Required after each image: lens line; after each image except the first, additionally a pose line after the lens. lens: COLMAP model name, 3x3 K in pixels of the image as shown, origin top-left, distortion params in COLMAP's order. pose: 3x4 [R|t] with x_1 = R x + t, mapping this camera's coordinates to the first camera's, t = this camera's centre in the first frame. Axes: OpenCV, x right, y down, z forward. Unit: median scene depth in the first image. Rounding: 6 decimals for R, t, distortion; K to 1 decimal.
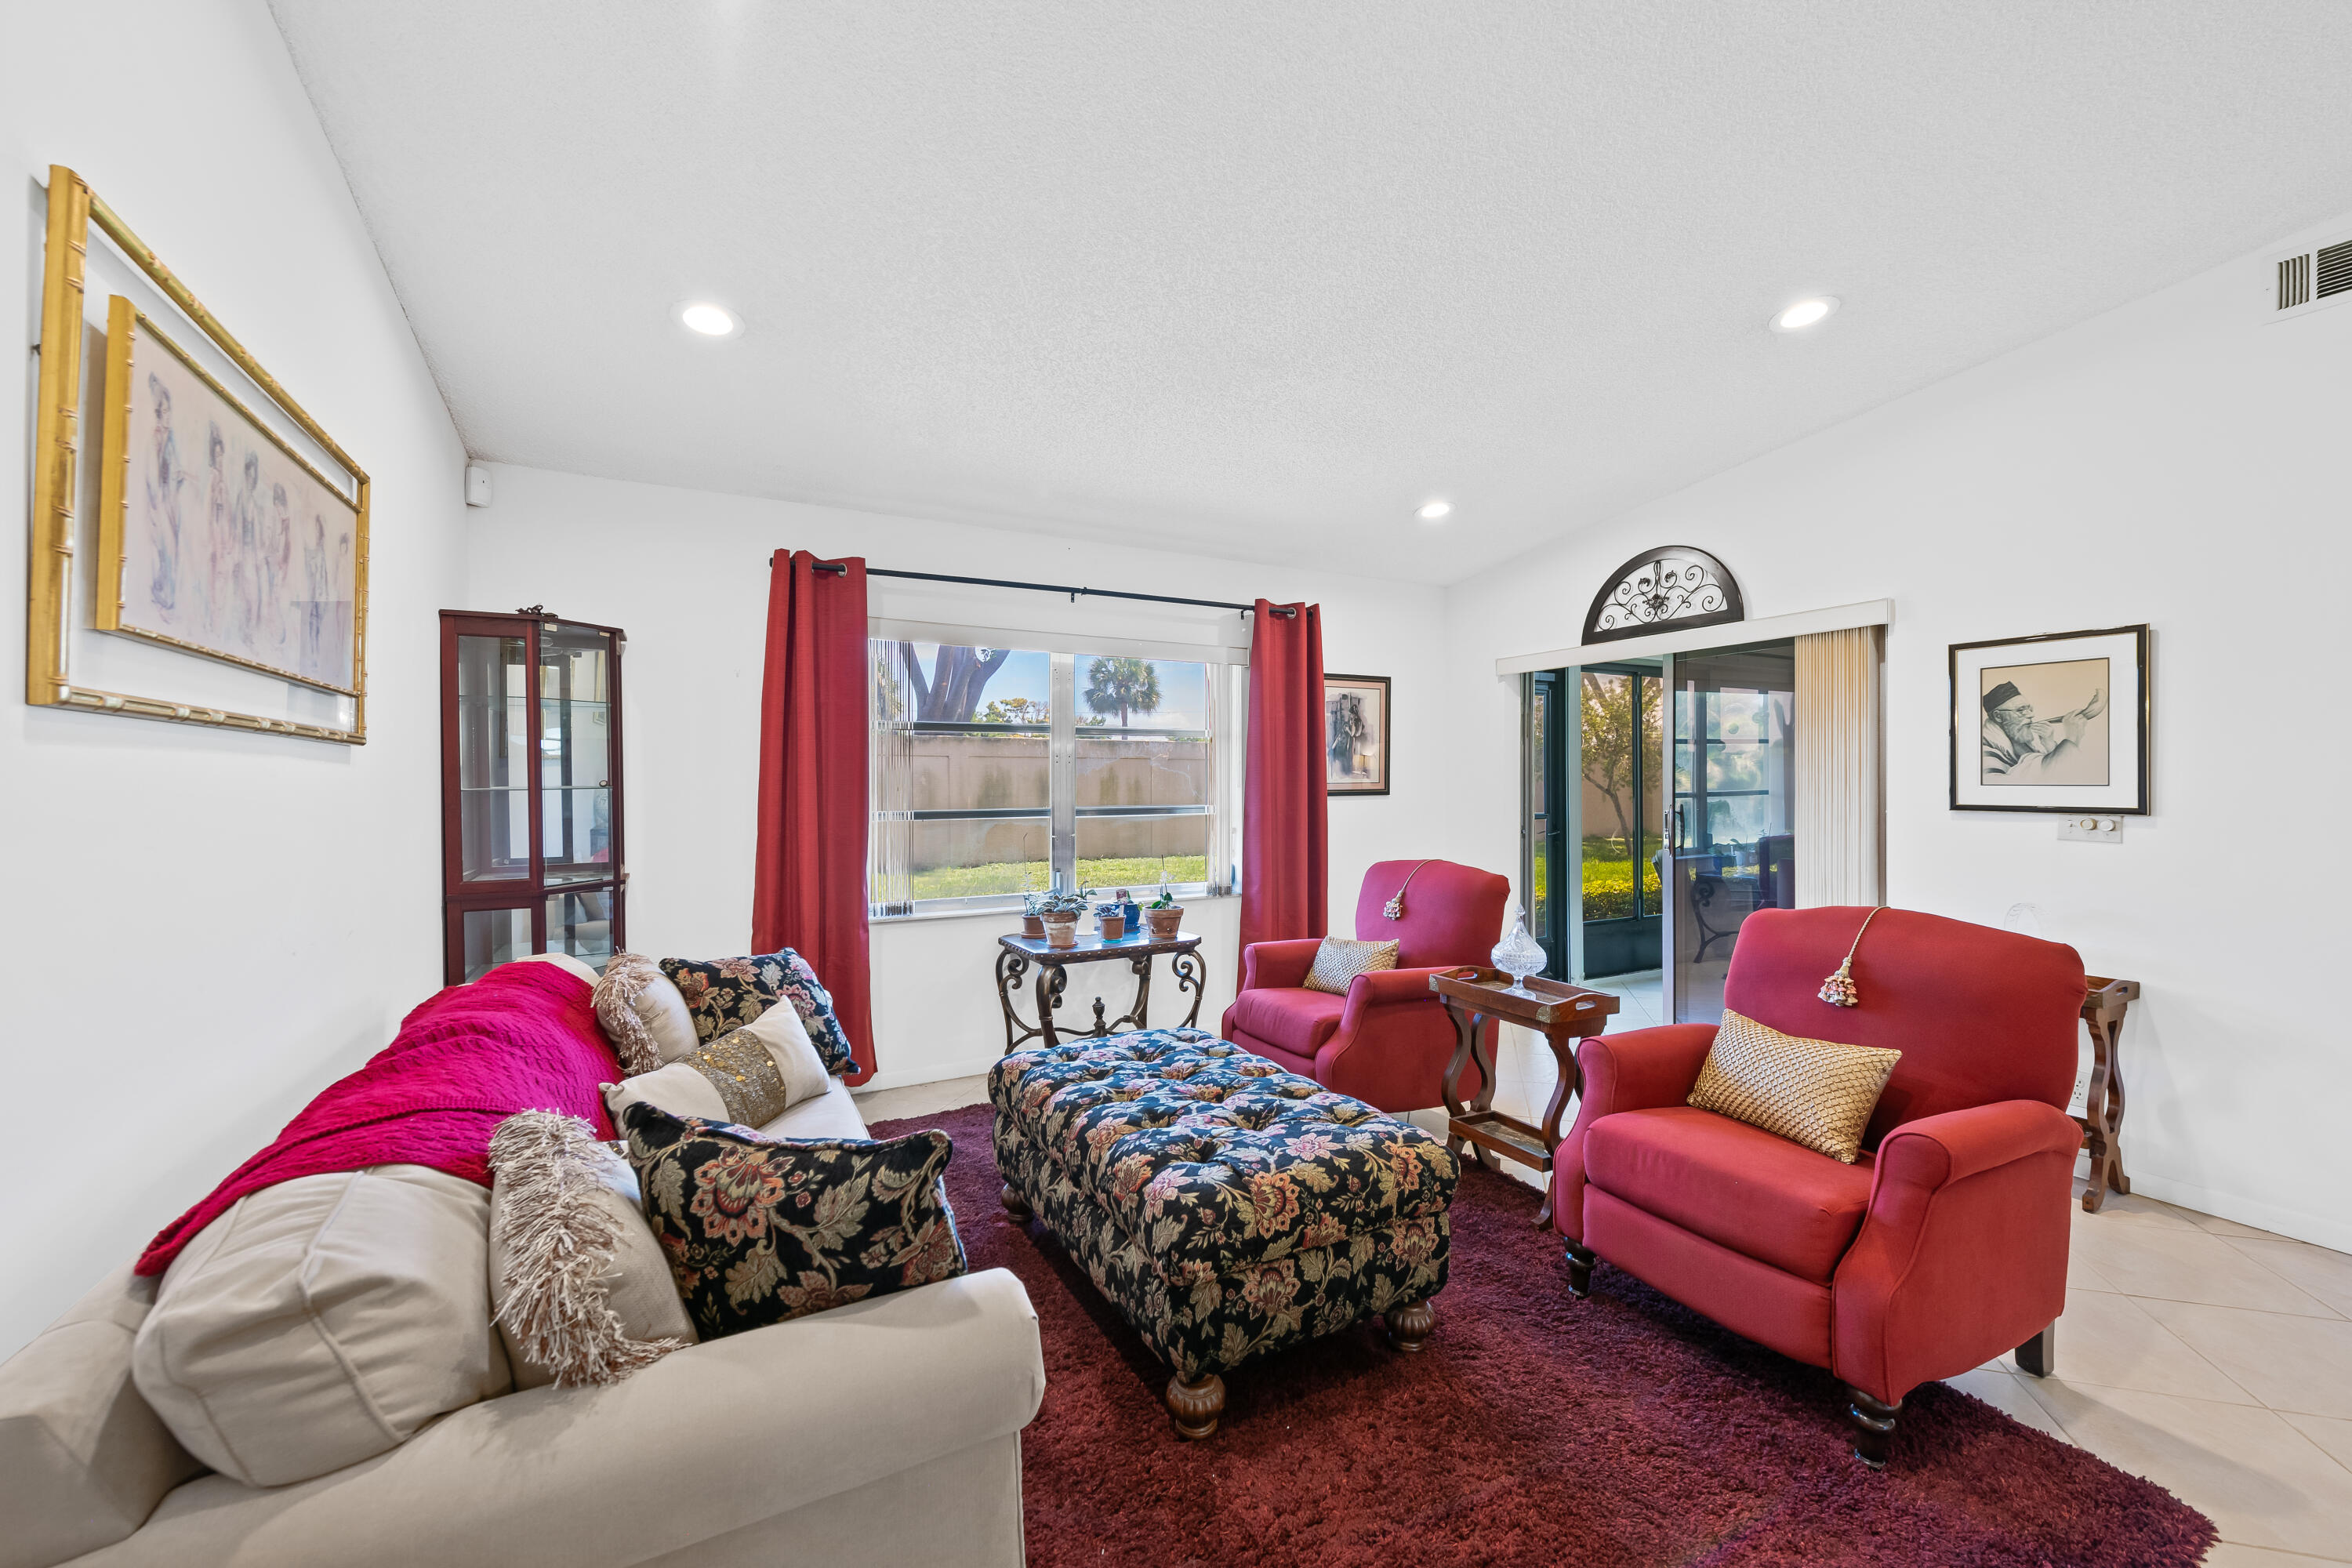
lens RADIAL K [[933.5, 0, 1187.2], [0, 933.5, 781.7], [0, 0, 1]] dist [0.000155, -0.002402]
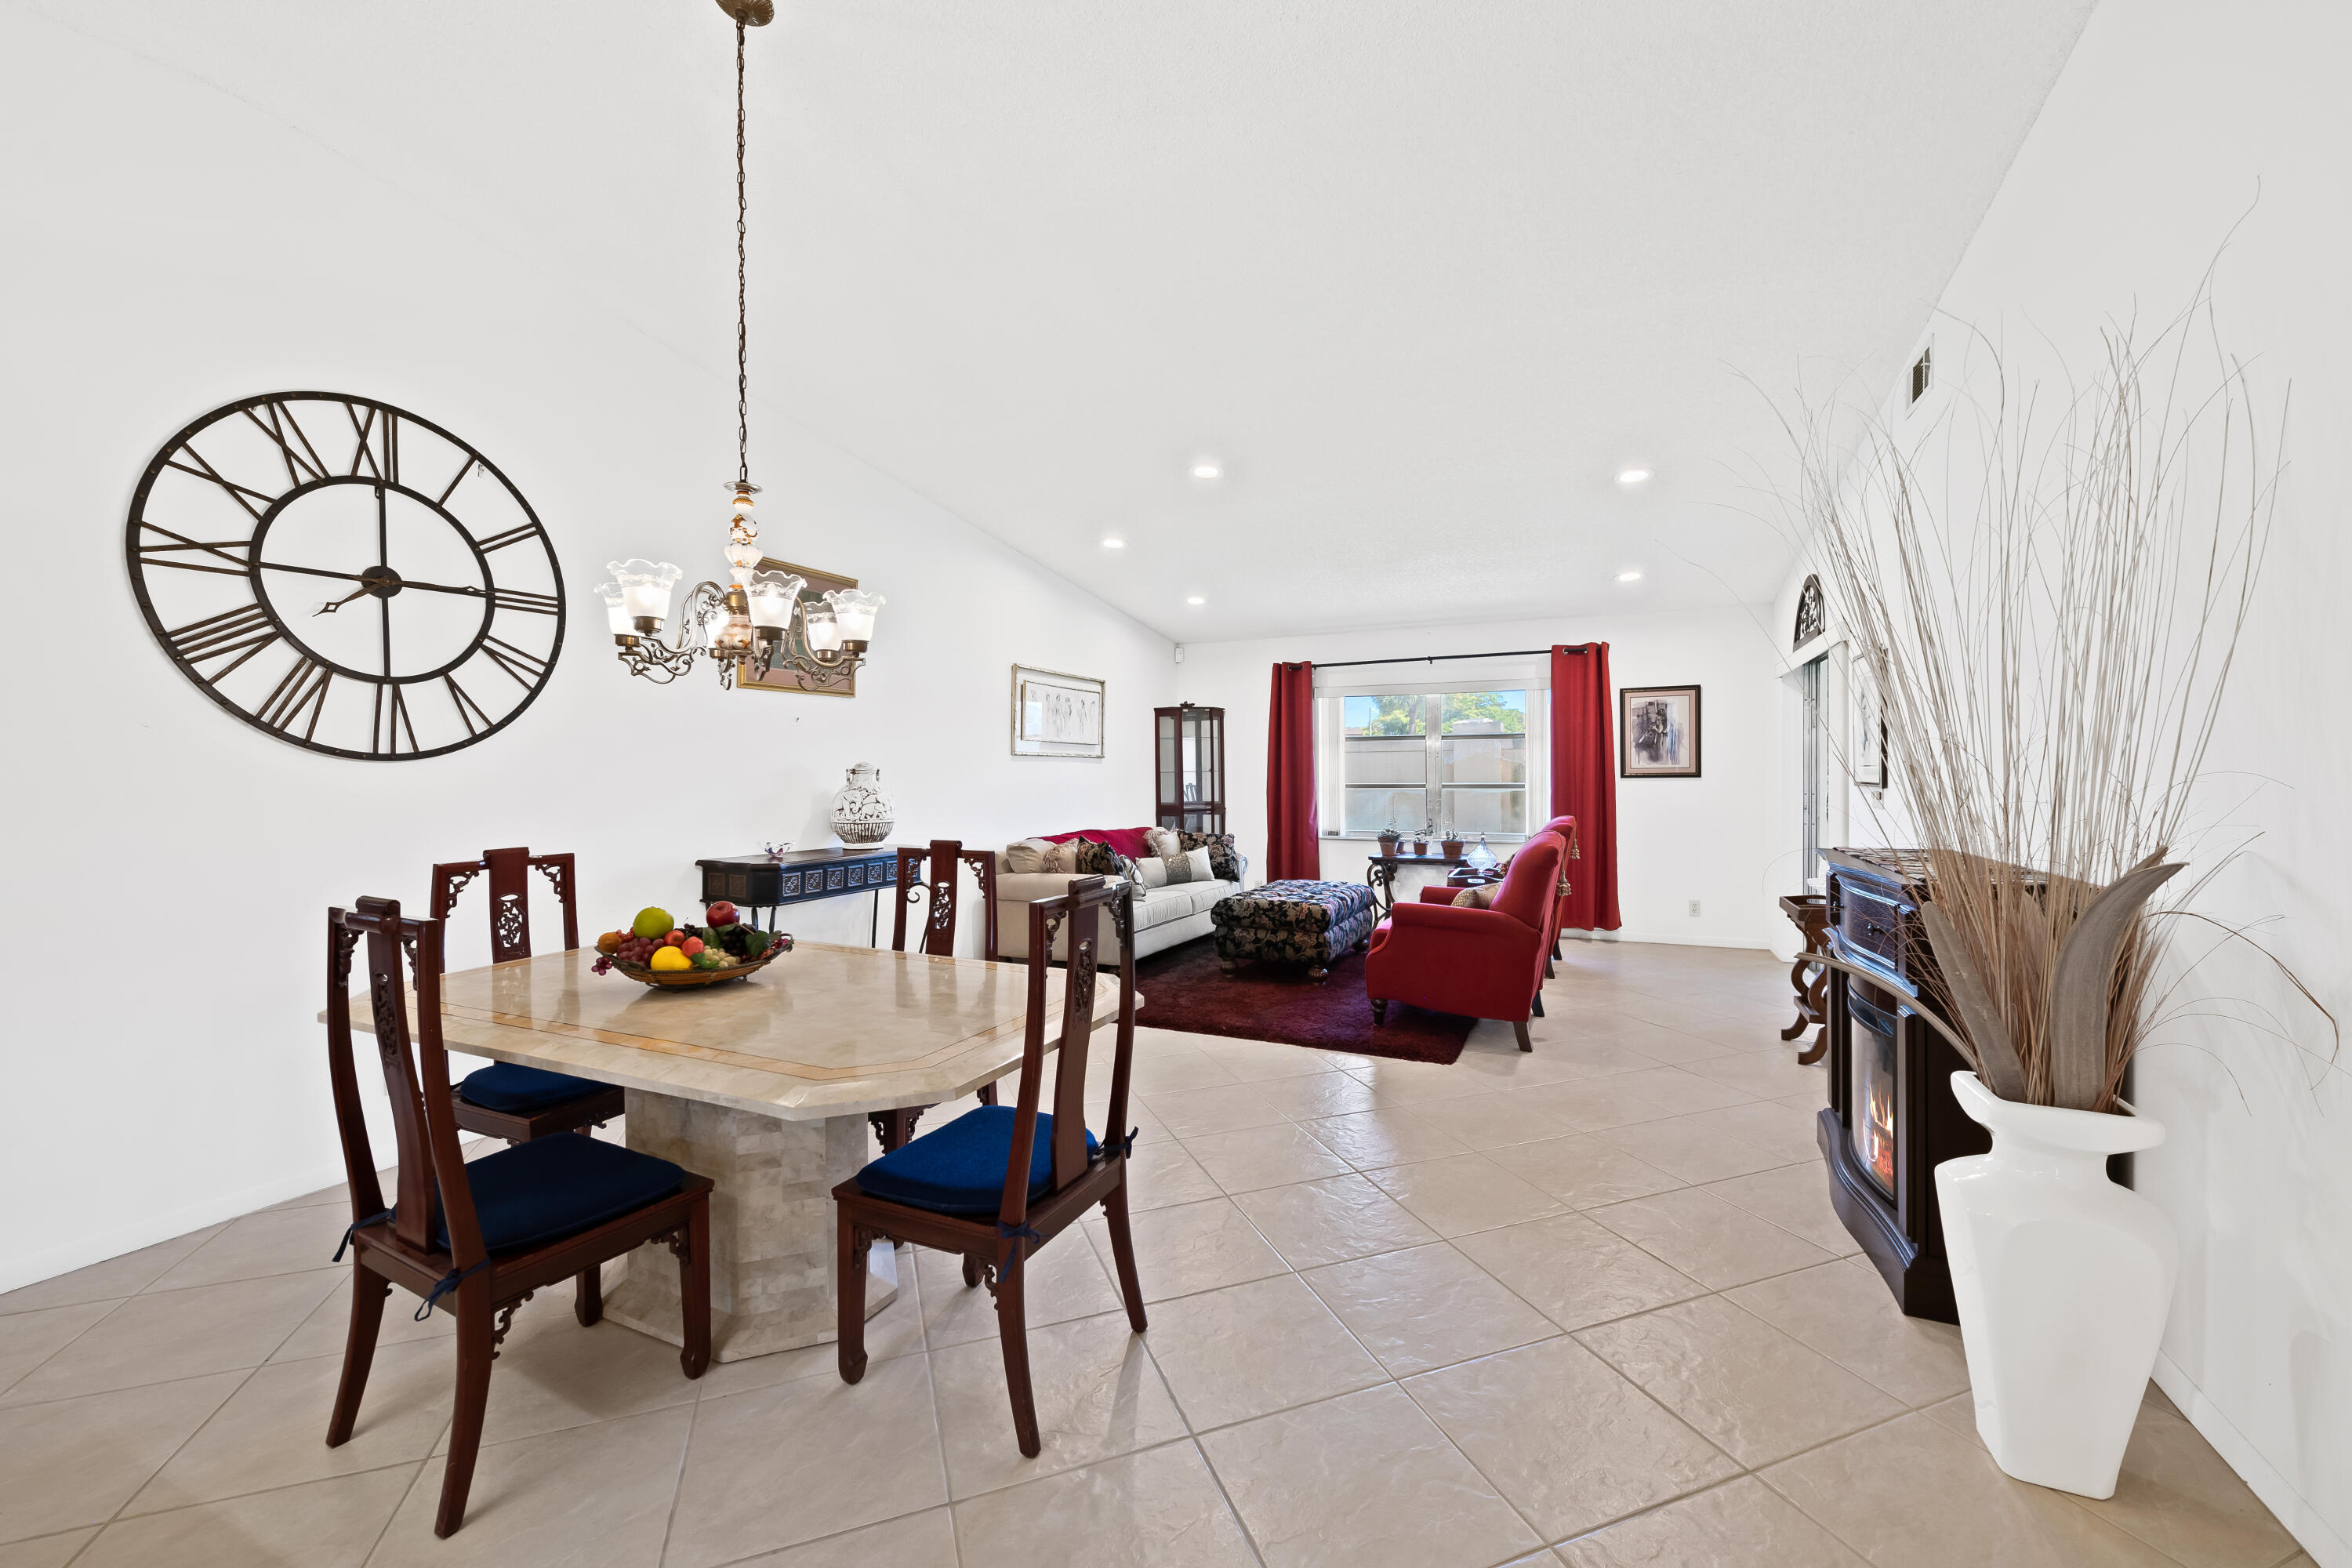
lens RADIAL K [[933.5, 0, 1182.8], [0, 933.5, 780.8], [0, 0, 1]] dist [0.000155, -0.002402]
pose [[0.586311, -0.000048, -0.810086, 1.110655], [0.002393, 0.999996, 0.001672, 0.020337], [0.810082, -0.002919, 0.586309, -0.421601]]
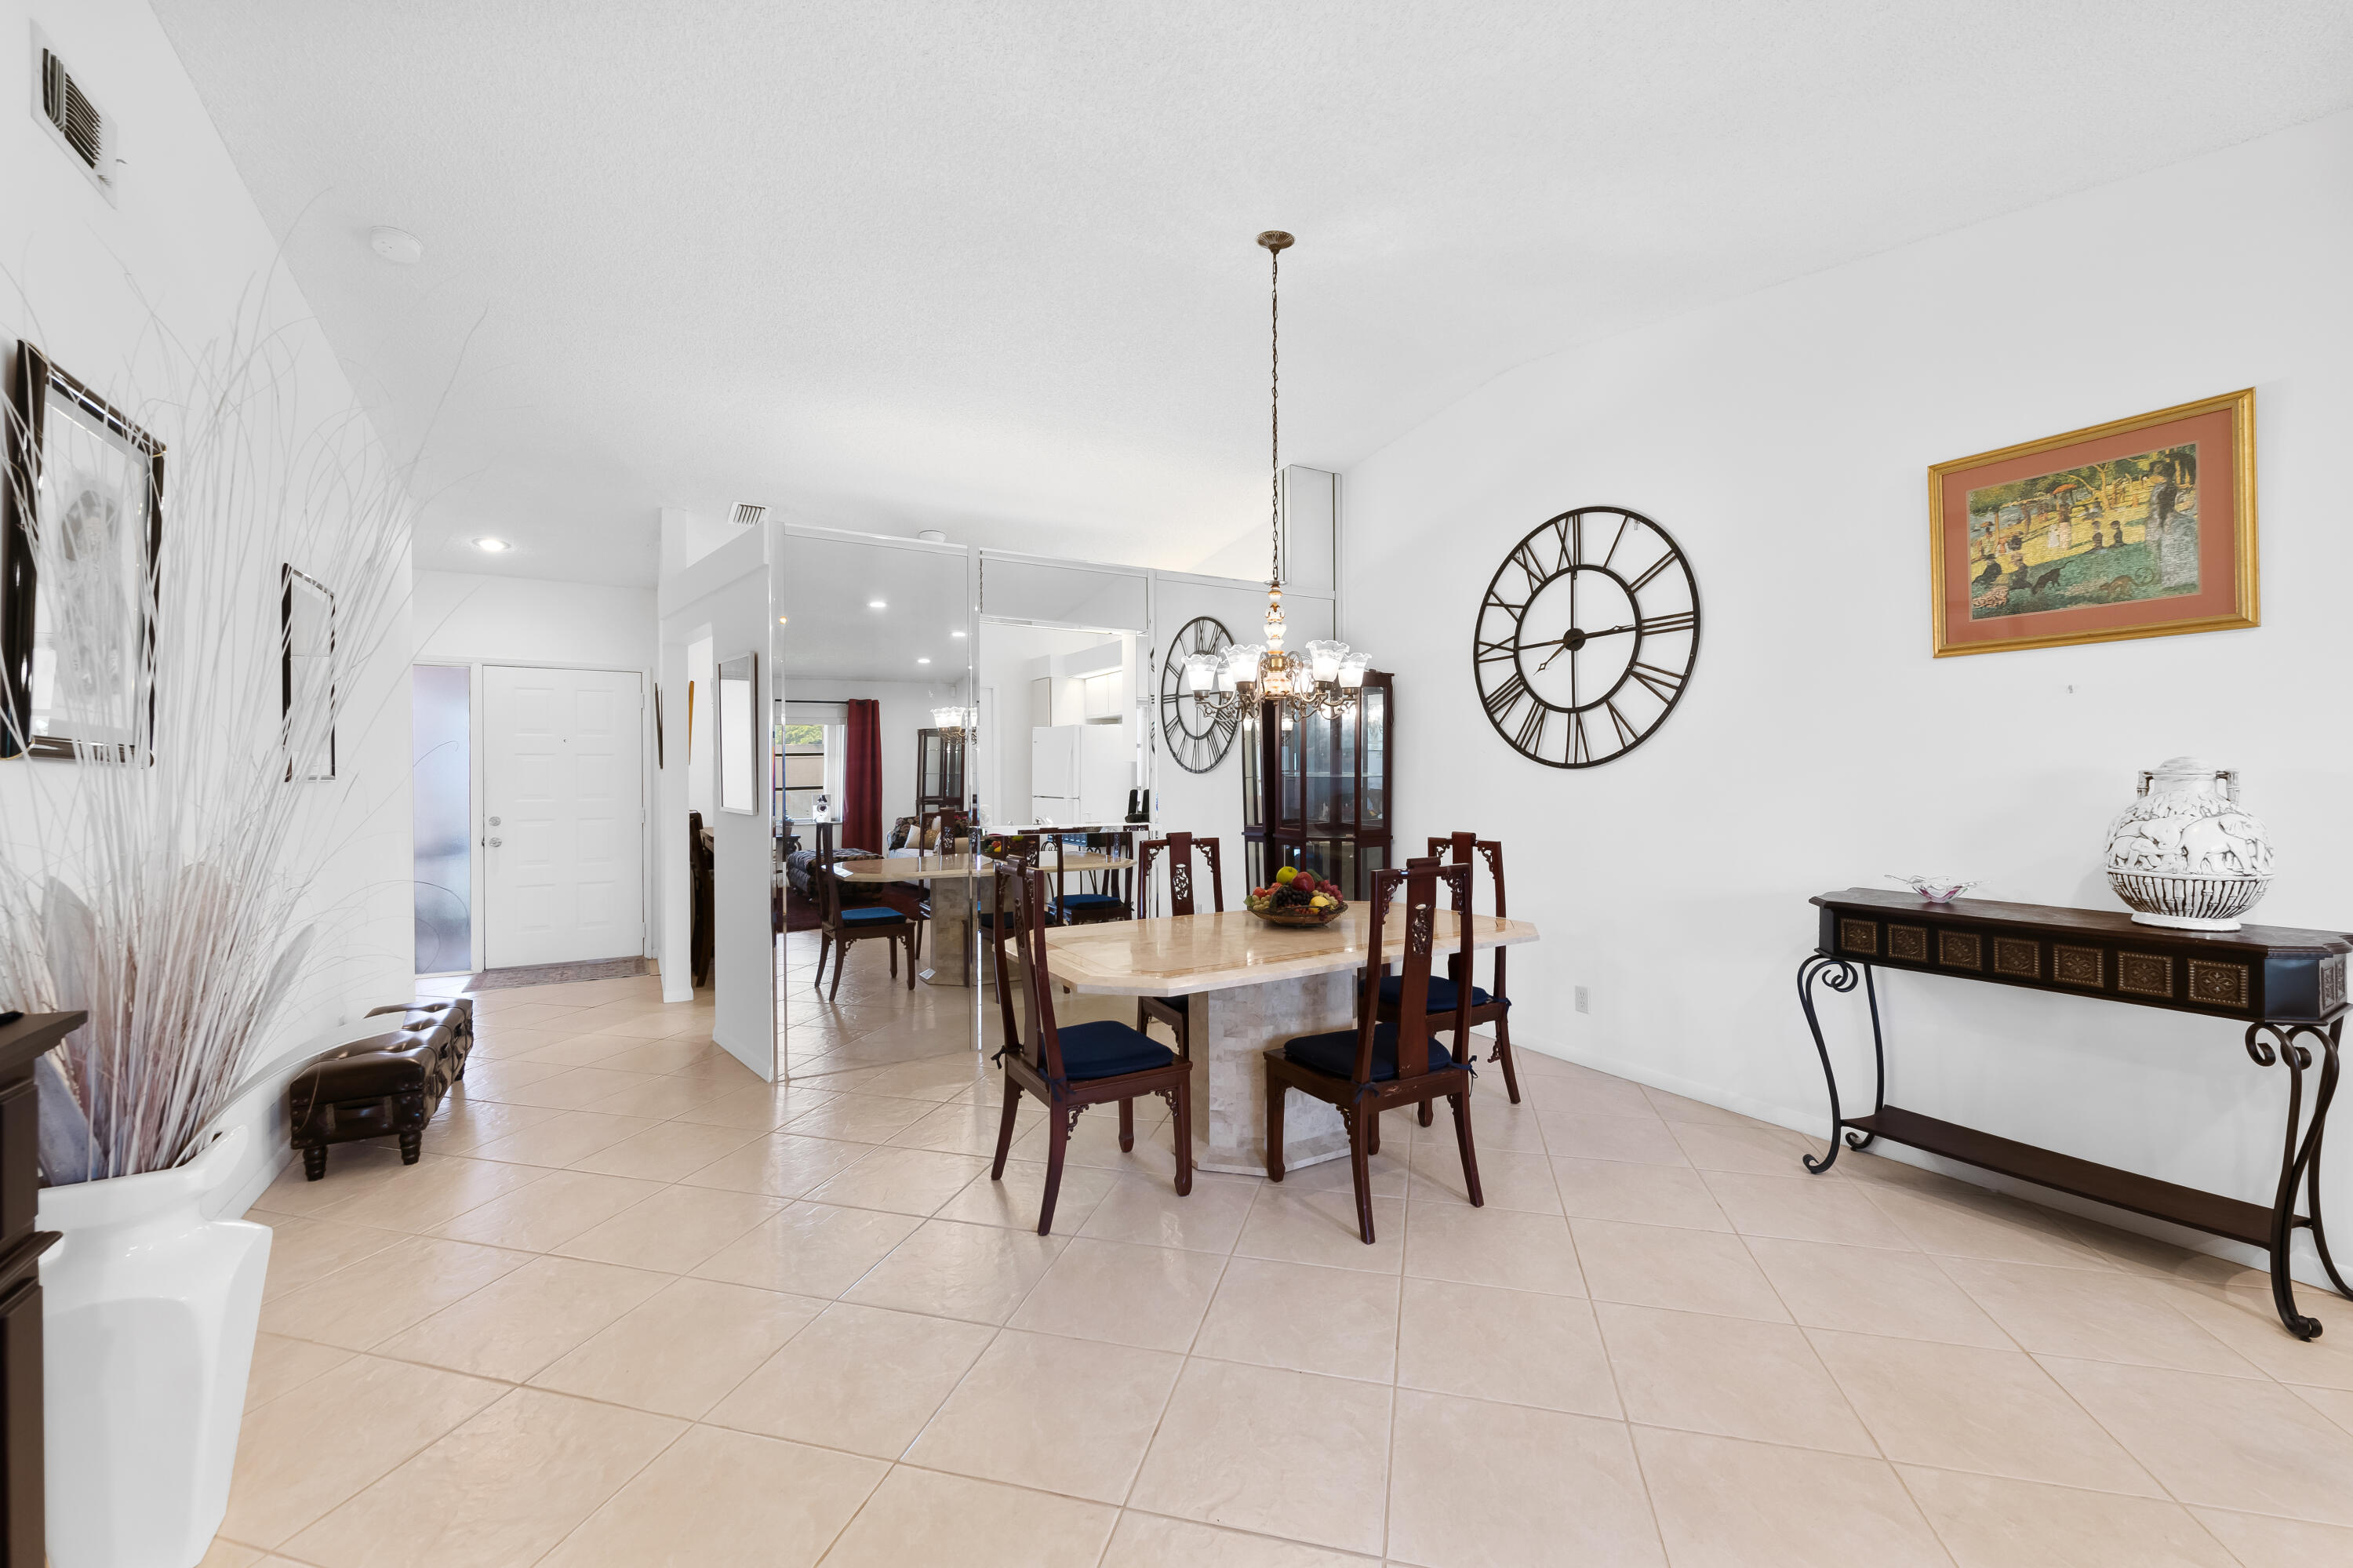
lens RADIAL K [[933.9, 0, 1193.4], [0, 933.9, 780.2], [0, 0, 1]] dist [0.000155, -0.002402]
pose [[-0.999927, -0.003335, -0.011643, 0.567732], [-0.003476, 0.999921, 0.012100, 0.005996], [0.011602, 0.012140, -0.999859, 0.526936]]
